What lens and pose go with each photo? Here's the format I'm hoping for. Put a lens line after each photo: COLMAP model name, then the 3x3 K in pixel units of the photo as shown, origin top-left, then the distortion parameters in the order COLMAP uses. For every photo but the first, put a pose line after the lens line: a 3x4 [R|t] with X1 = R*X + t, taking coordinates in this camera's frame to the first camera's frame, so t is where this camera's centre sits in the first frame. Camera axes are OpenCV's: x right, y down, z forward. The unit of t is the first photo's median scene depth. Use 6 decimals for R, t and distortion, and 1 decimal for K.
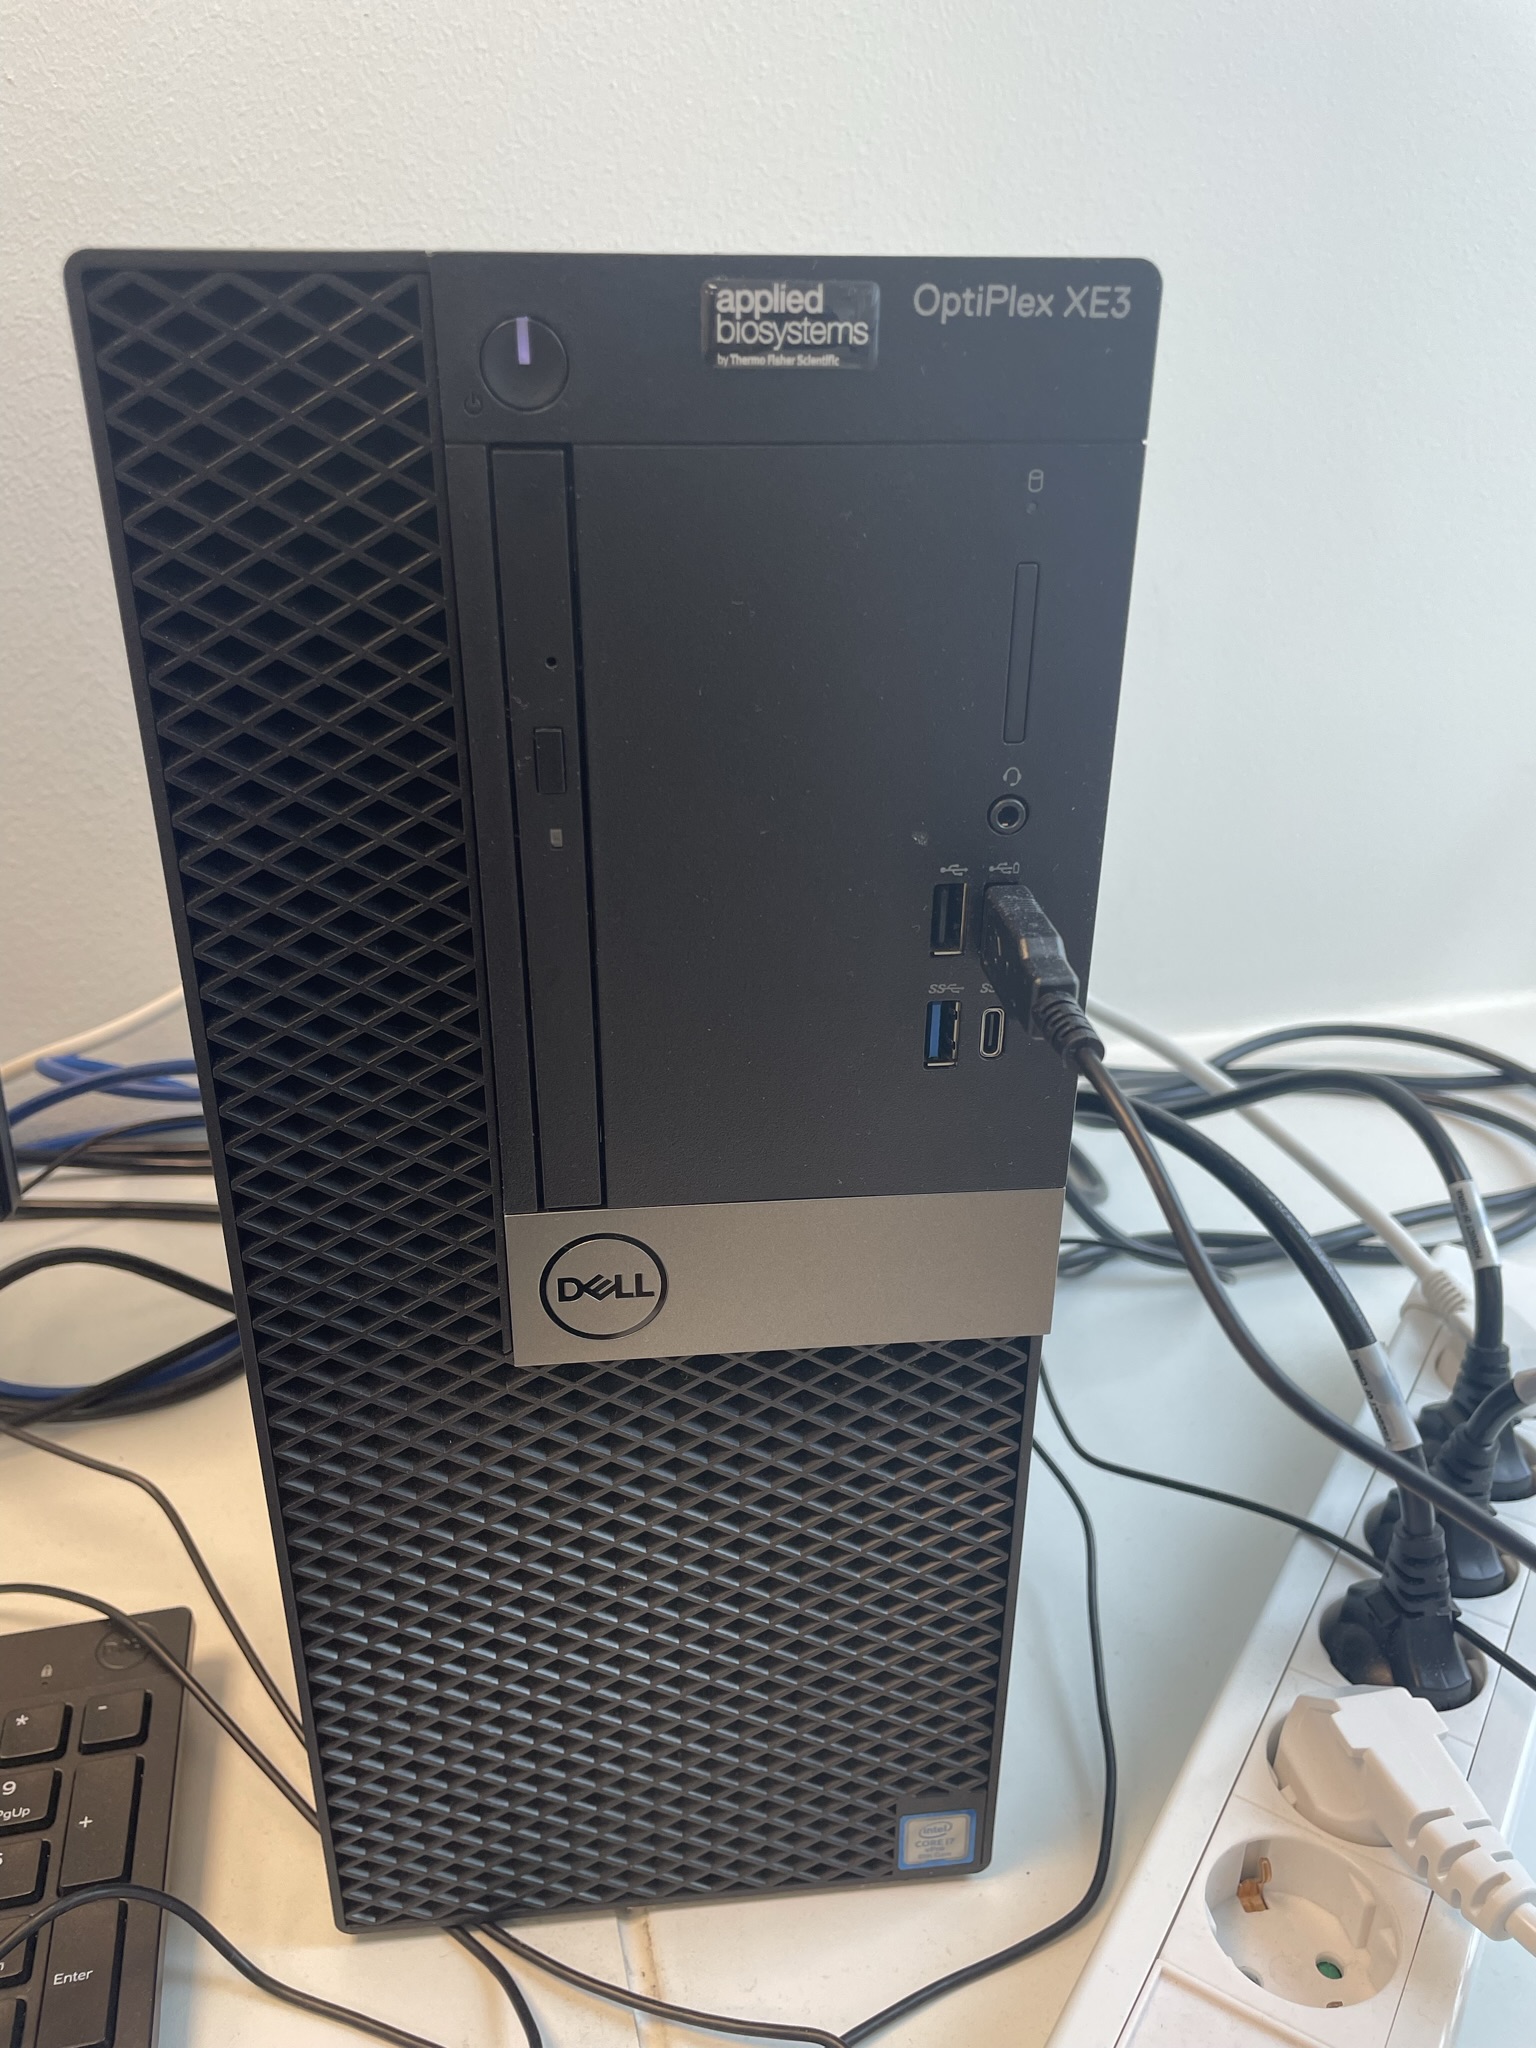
lens RADIAL K [[1535.3, 0, 771.0], [0, 1535.3, 975.8], [0, 0, 1]] dist [0.064751, -0.096860]
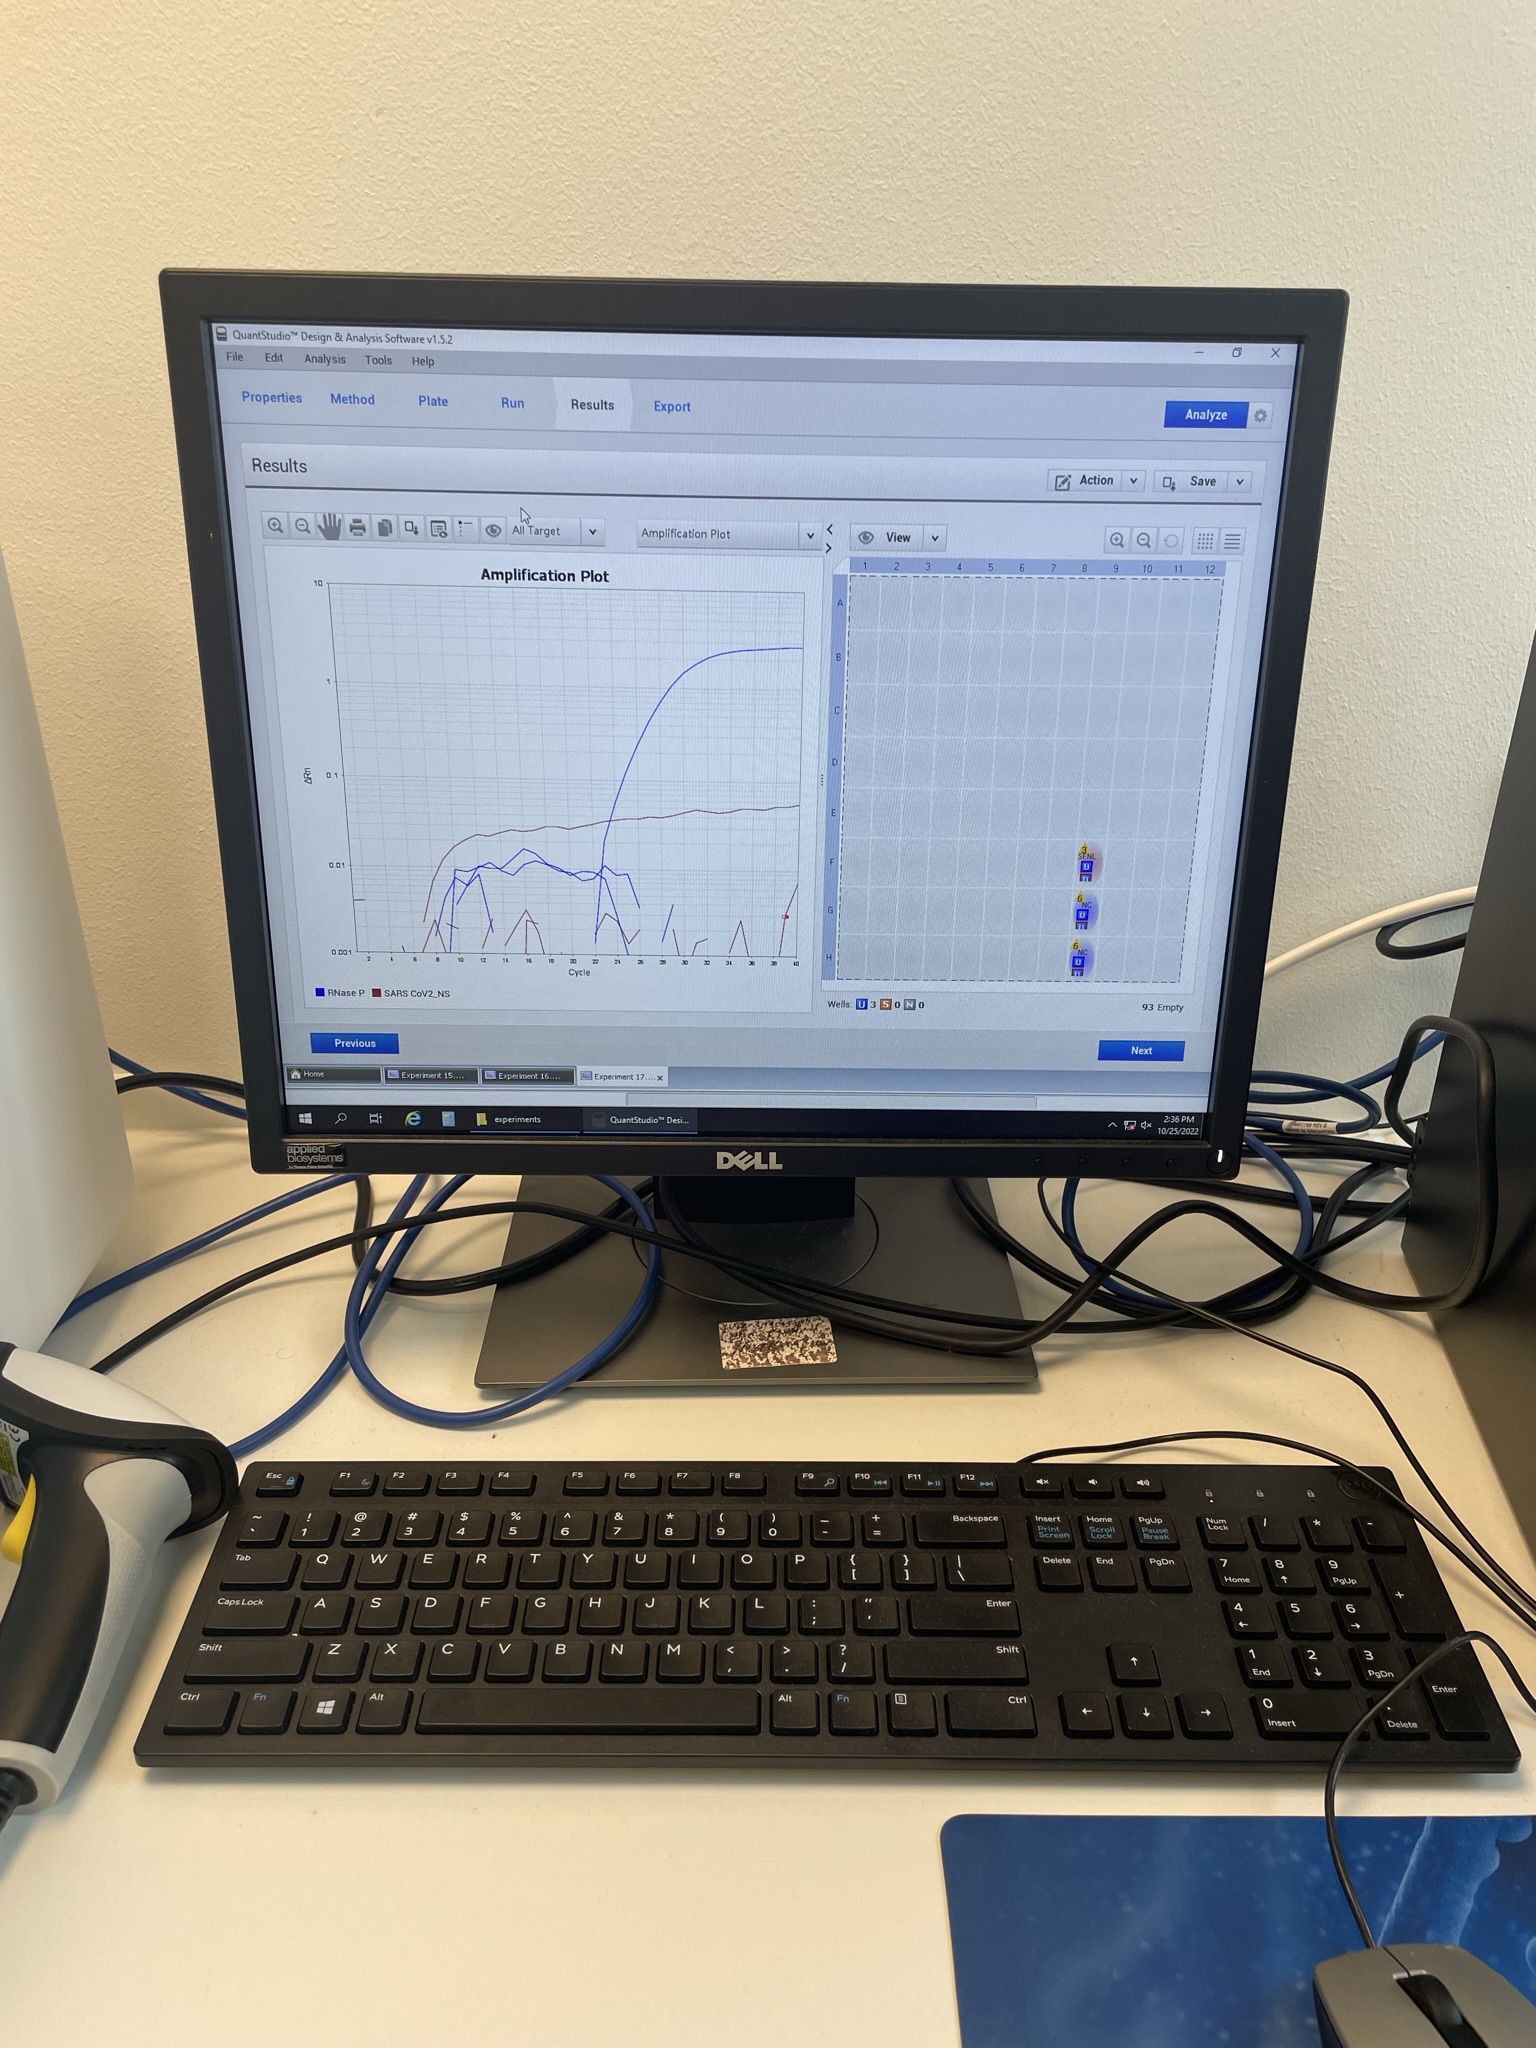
lens RADIAL K [[1535.3, 0, 775.3], [0, 1535.3, 1011.4], [0, 0, 1]] dist [0.064751, -0.096860]
pose [[0.963483, 0.111302, -0.243540, -0.725164], [-0.109188, 0.993773, 0.022207, 0.022712], [0.244495, 0.005196, 0.969637, -0.607309]]
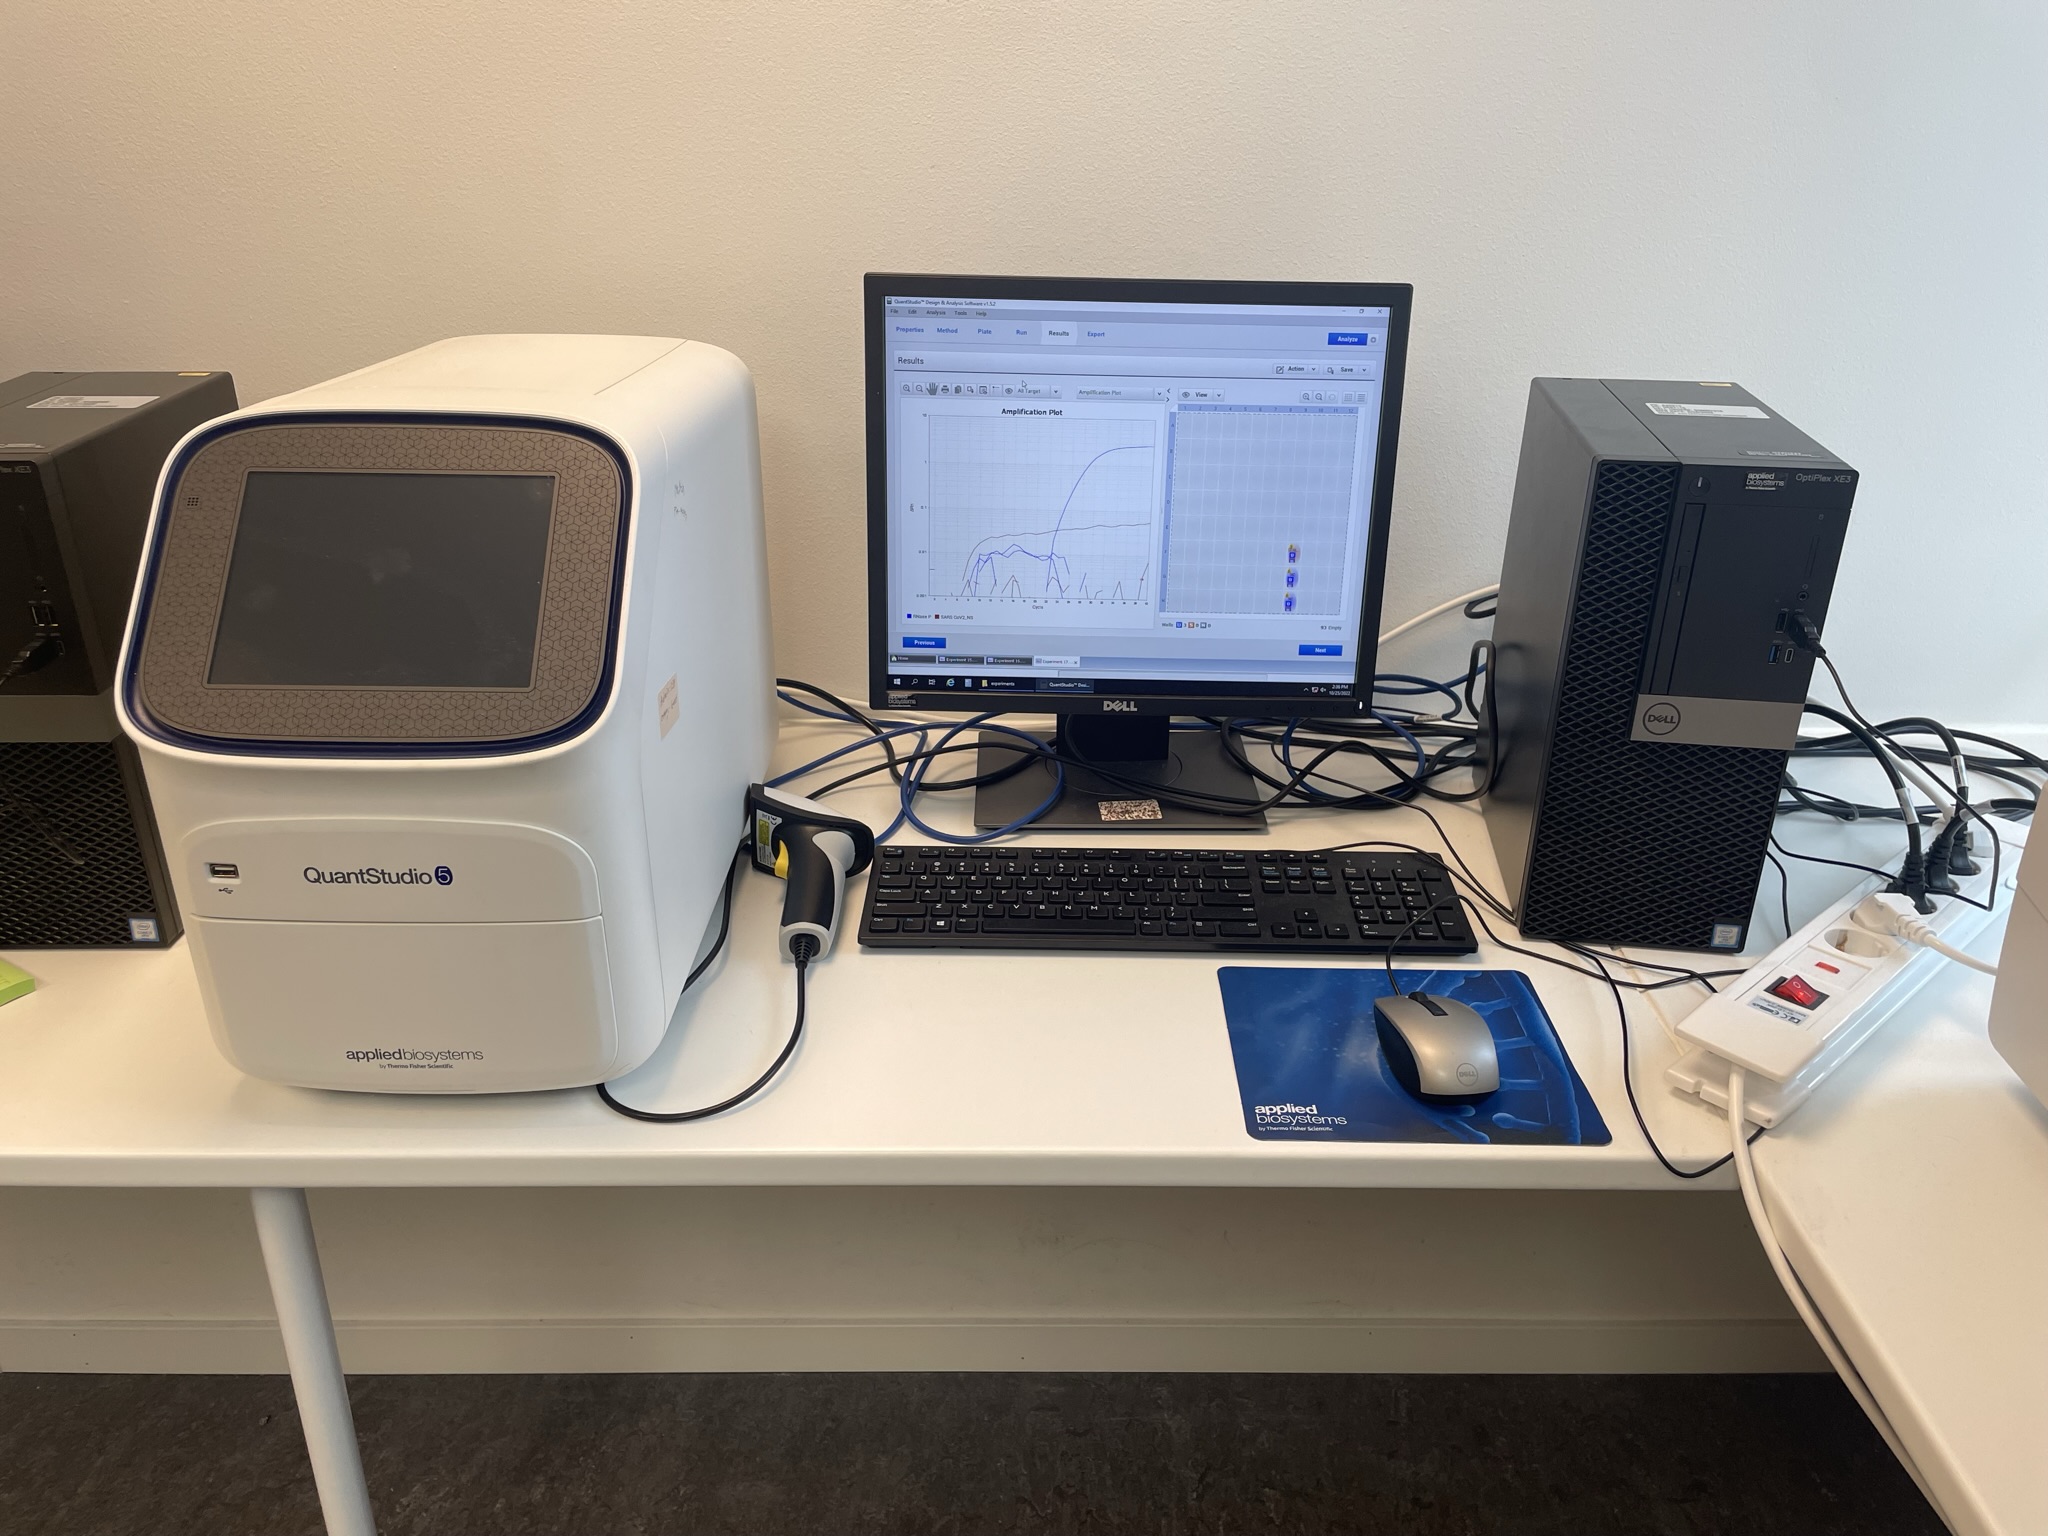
lens RADIAL K [[1535.3, 0, 1016.9], [0, 1535.3, 758.9], [0, 0, 1]] dist [0.064751, -0.096860]
pose [[0.958709, 0.117347, -0.259051, -0.478633], [-0.119028, 0.992848, 0.009246, 0.347882], [0.258283, 0.021970, 0.965819, -2.293508]]
